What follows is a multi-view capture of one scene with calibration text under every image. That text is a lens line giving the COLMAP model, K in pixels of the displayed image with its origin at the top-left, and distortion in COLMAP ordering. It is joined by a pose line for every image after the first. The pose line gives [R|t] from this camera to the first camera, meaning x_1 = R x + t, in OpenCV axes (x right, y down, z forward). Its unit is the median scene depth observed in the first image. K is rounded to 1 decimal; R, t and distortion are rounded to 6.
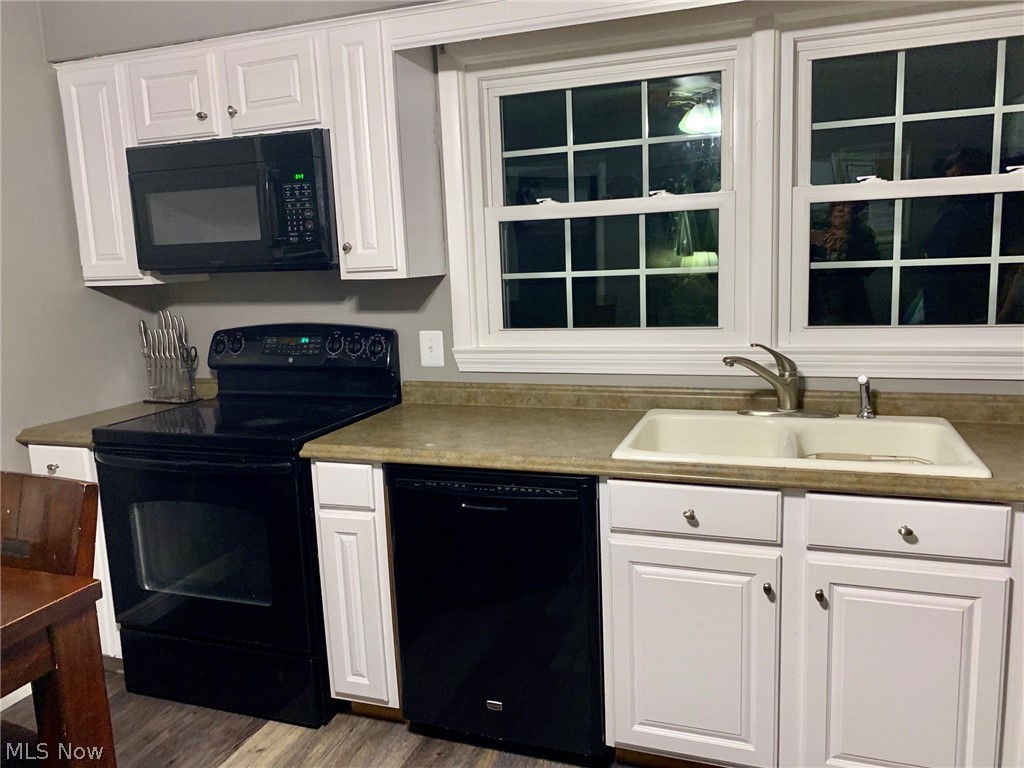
lens RADIAL K [[785.1, 0, 508.5], [0, 785.1, 377.9], [0, 0, 1]] dist [0.023821, -0.031190]
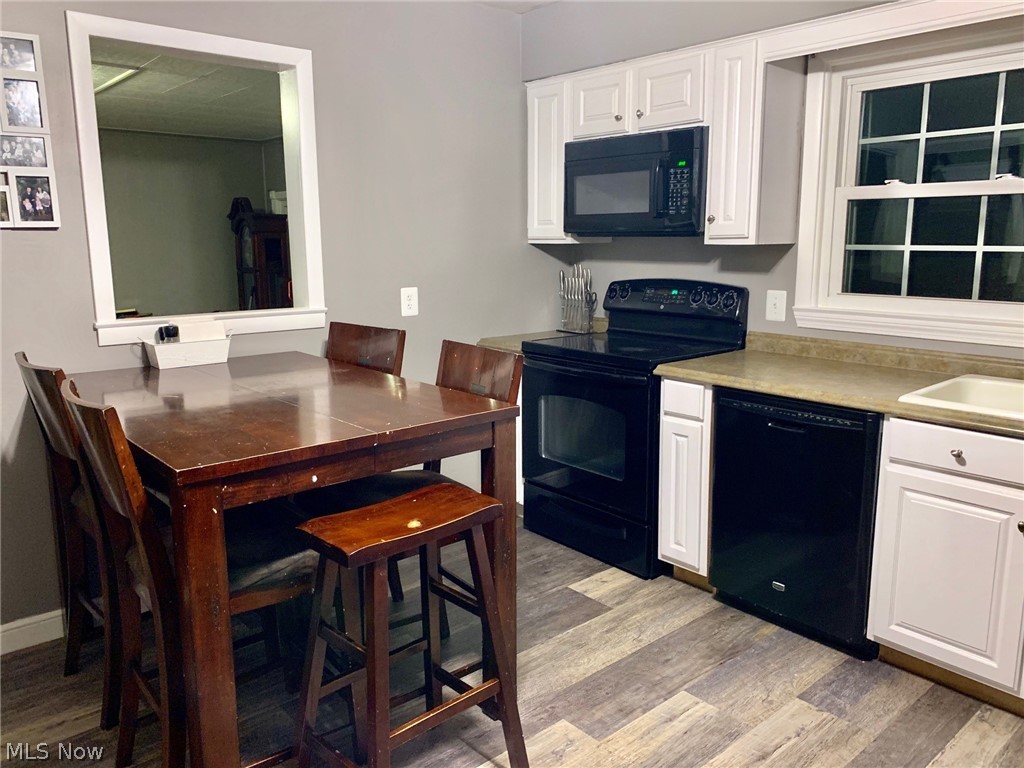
lens RADIAL K [[785.1, 0, 512.1], [0, 785.1, 390.6], [0, 0, 1]] dist [0.023821, -0.031190]
pose [[0.872997, 0.128926, -0.470377, 0.147750], [-0.104673, 0.991483, 0.077488, 0.044482], [0.476361, -0.018411, 0.879057, -0.281961]]
